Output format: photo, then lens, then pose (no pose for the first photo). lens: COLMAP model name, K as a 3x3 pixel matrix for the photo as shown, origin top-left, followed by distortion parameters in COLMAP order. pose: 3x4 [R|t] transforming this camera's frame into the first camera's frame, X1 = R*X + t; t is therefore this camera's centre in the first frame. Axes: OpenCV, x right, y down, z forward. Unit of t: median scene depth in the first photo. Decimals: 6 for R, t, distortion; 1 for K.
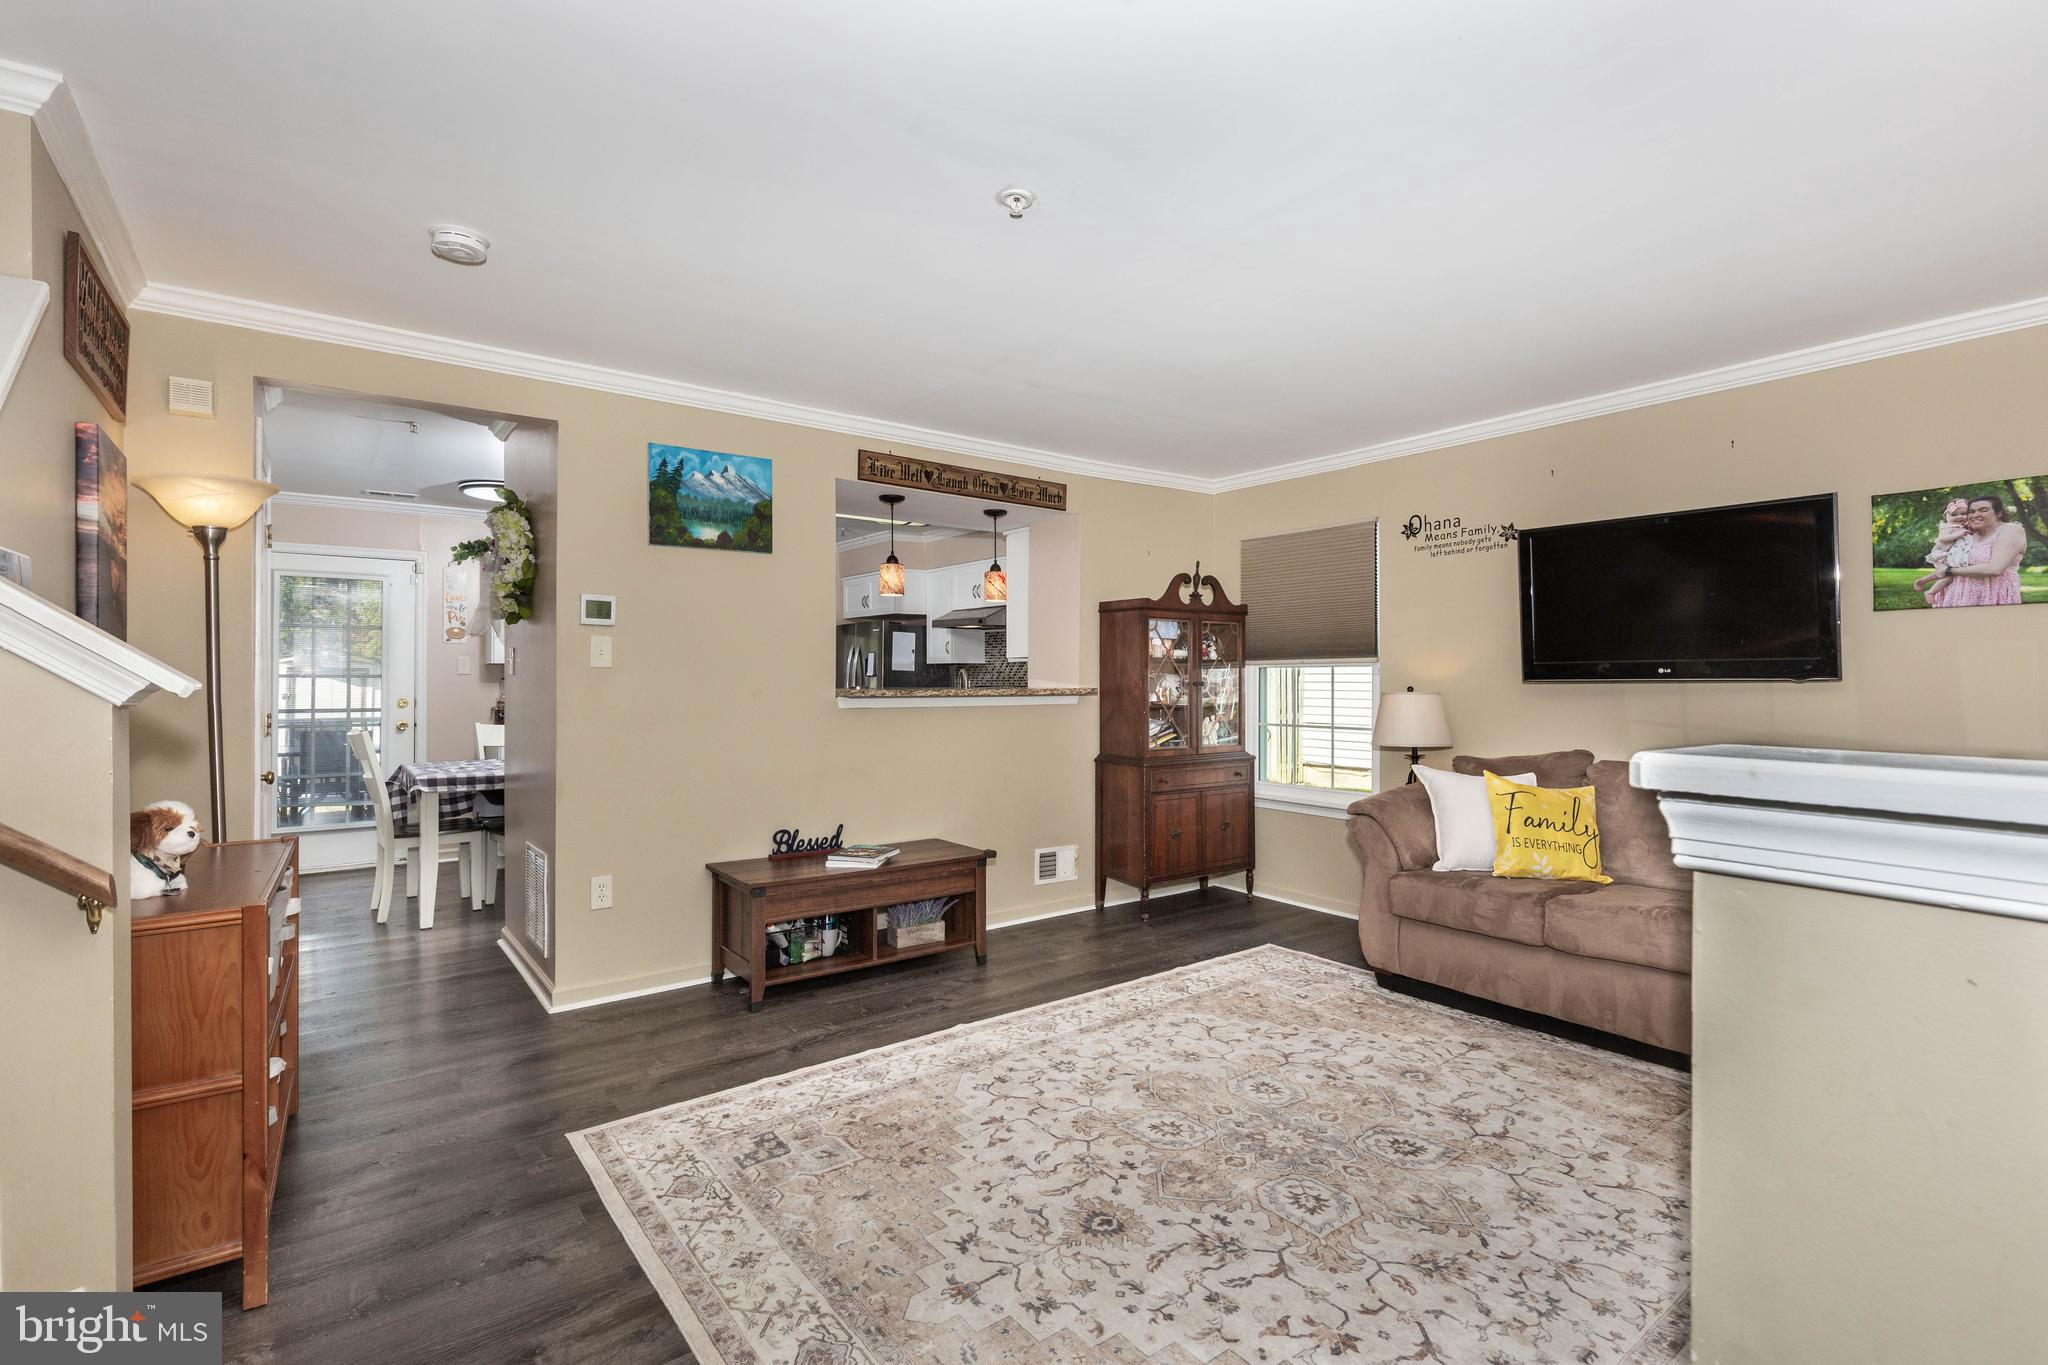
lens RADIAL K [[955.2, 0, 1021.2], [0, 955.2, 671.4], [0, 0, 1]] dist [0.011284, -0.000647]
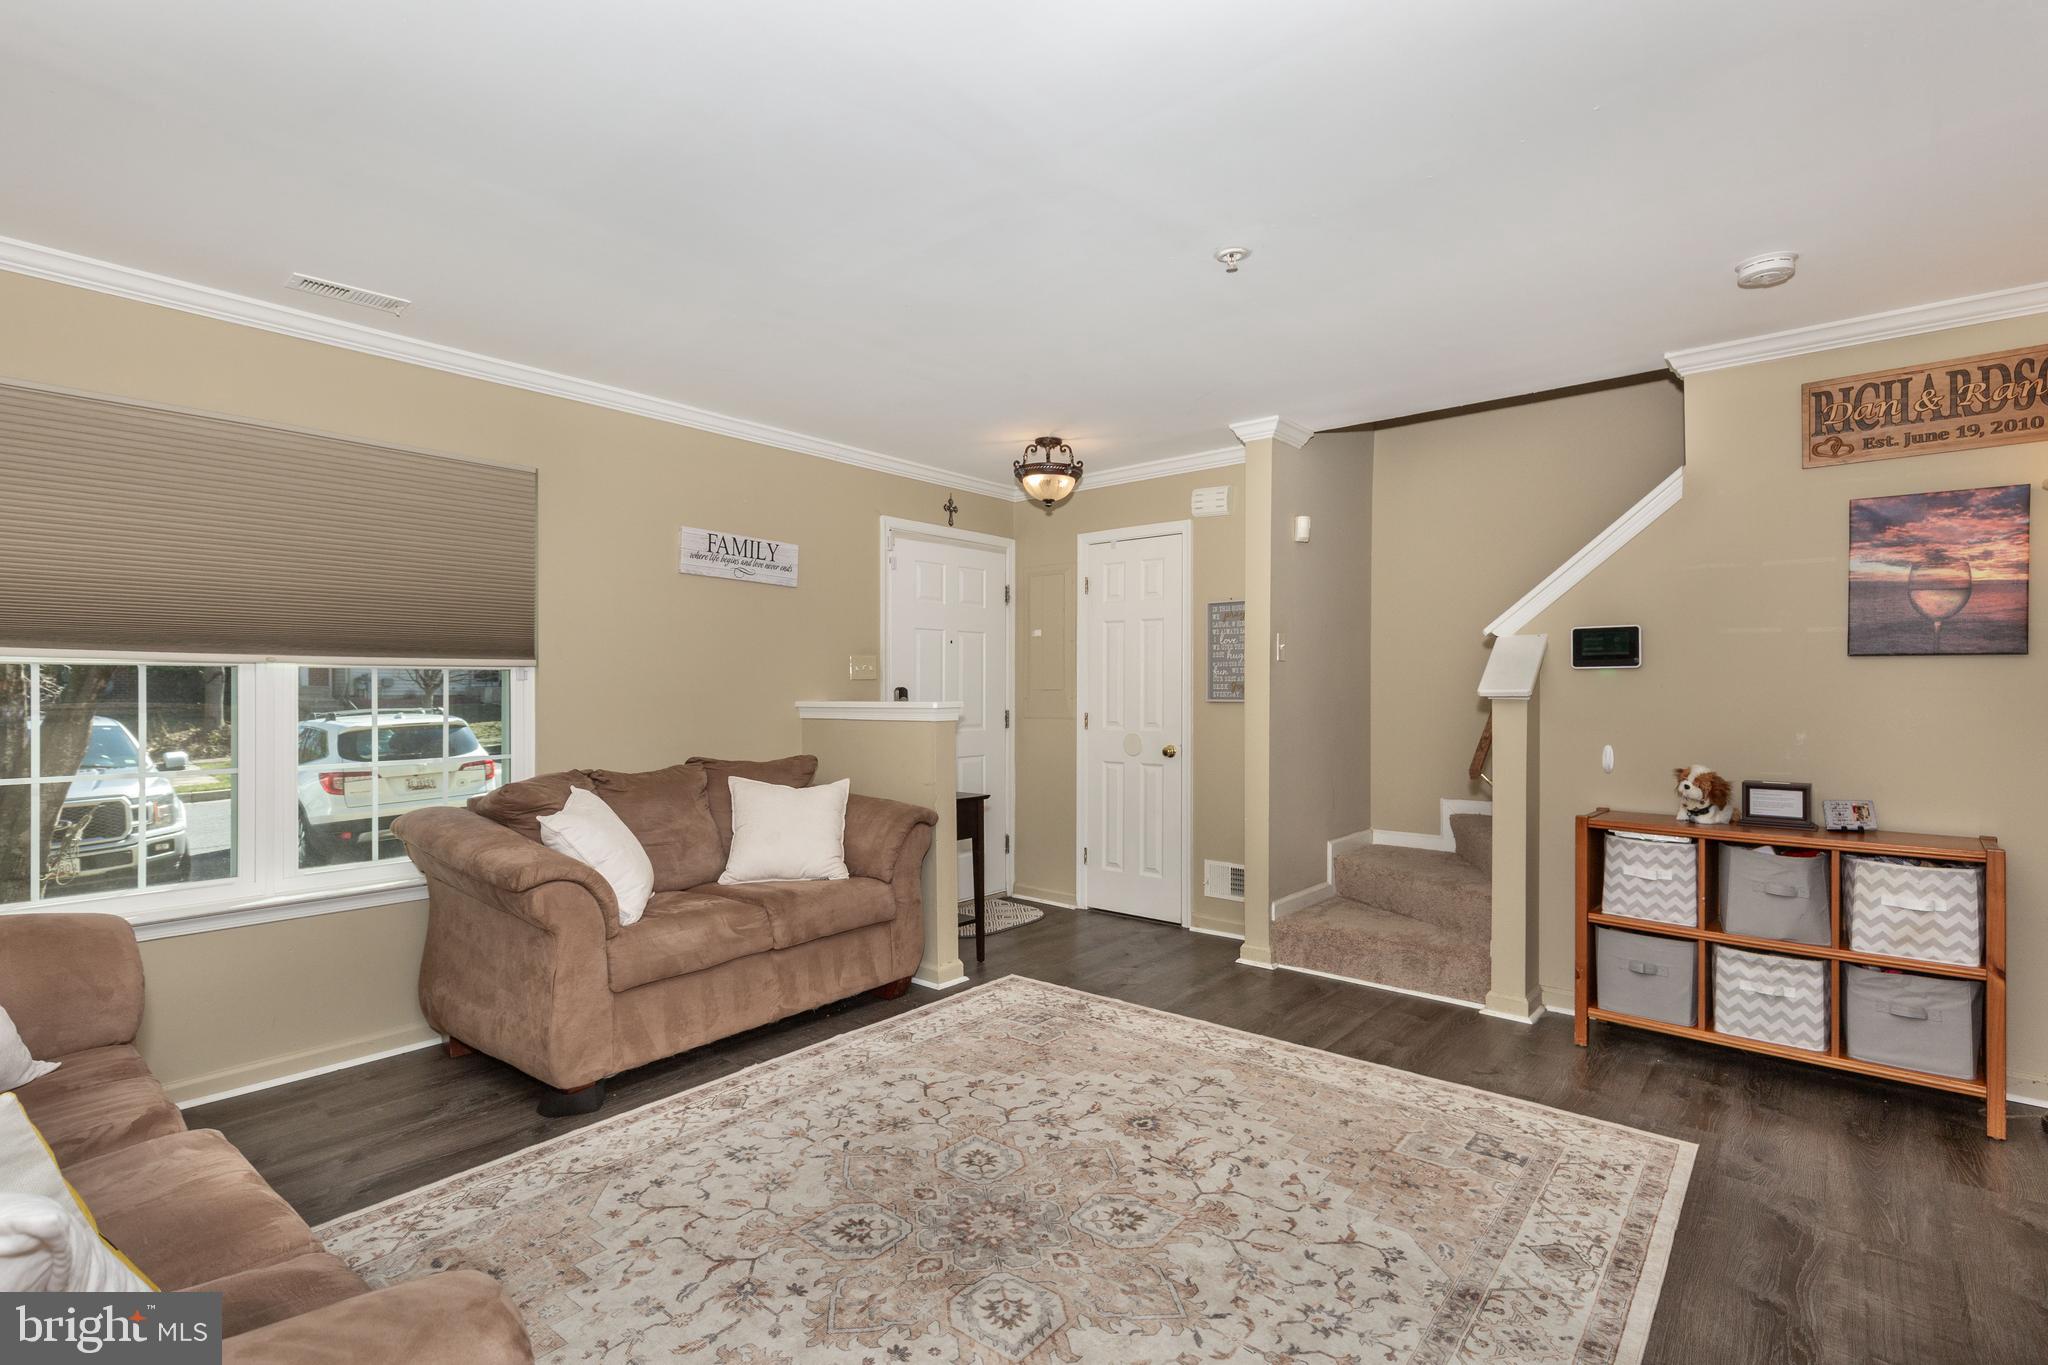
lens RADIAL K [[963.5, 0, 1023.8], [0, 963.5, 692.4], [0, 0, 1]] dist [0.011243, -0.000270]
pose [[-0.973264, 0.001927, -0.229683, 0.361901], [0.002767, 0.999991, -0.003333, 0.011807], [0.229674, -0.003879, -0.973260, 1.507087]]
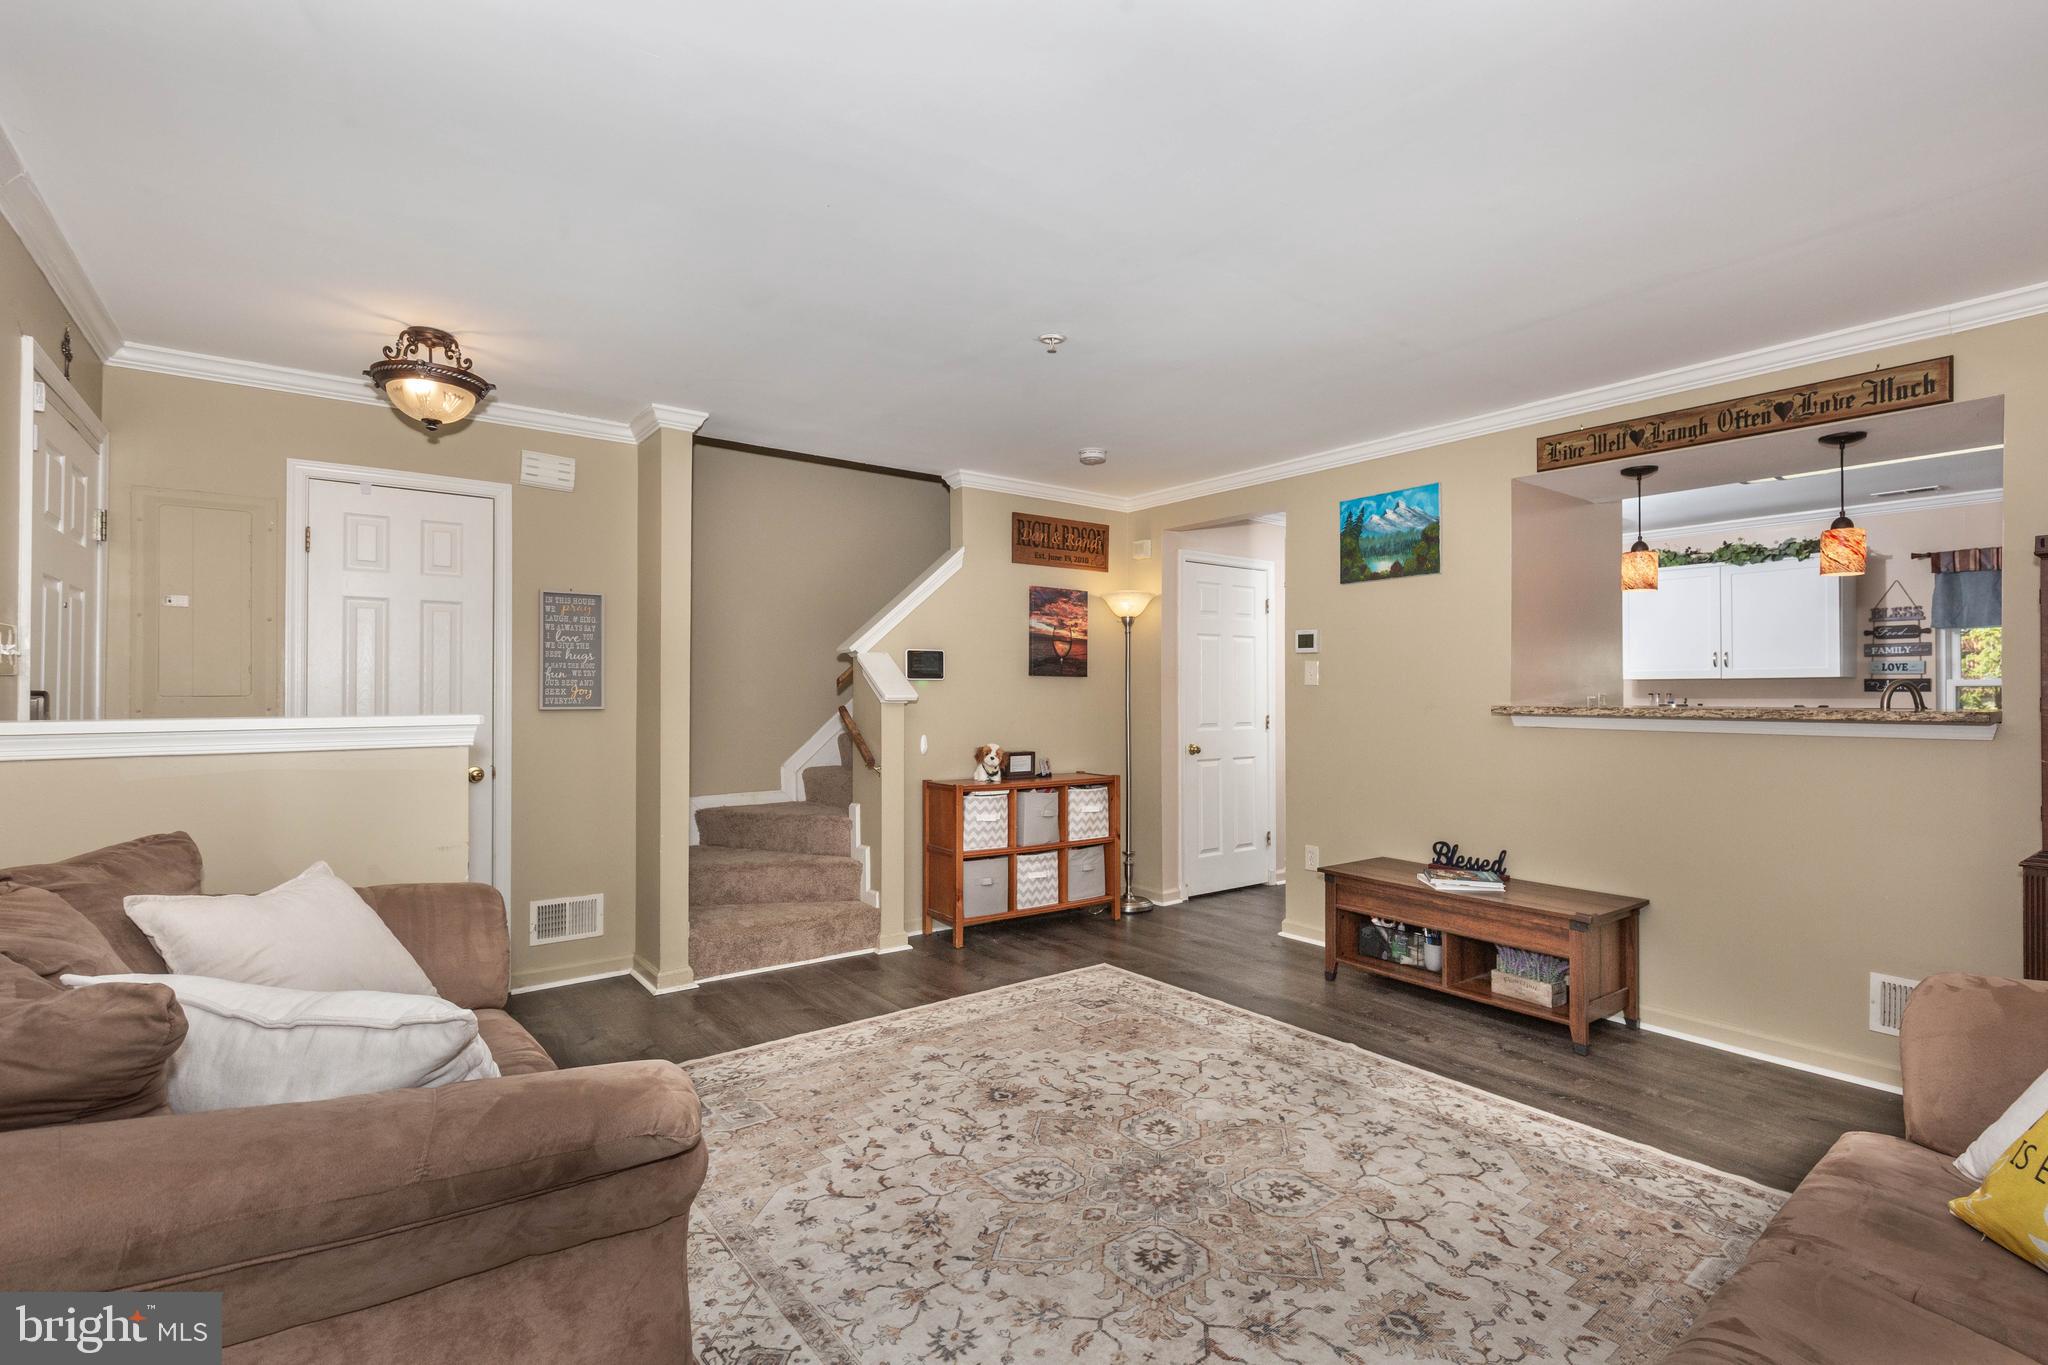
lens RADIAL K [[934.6, 0, 1024.0], [0, 934.6, 682.5], [0, 0, 1]] dist [0.012223, -0.000564]
pose [[0.003329, -0.011497, -0.999928, 0.974710], [0.006473, 0.999913, -0.011476, 0.005056], [0.999974, -0.006434, 0.003403, 0.708393]]
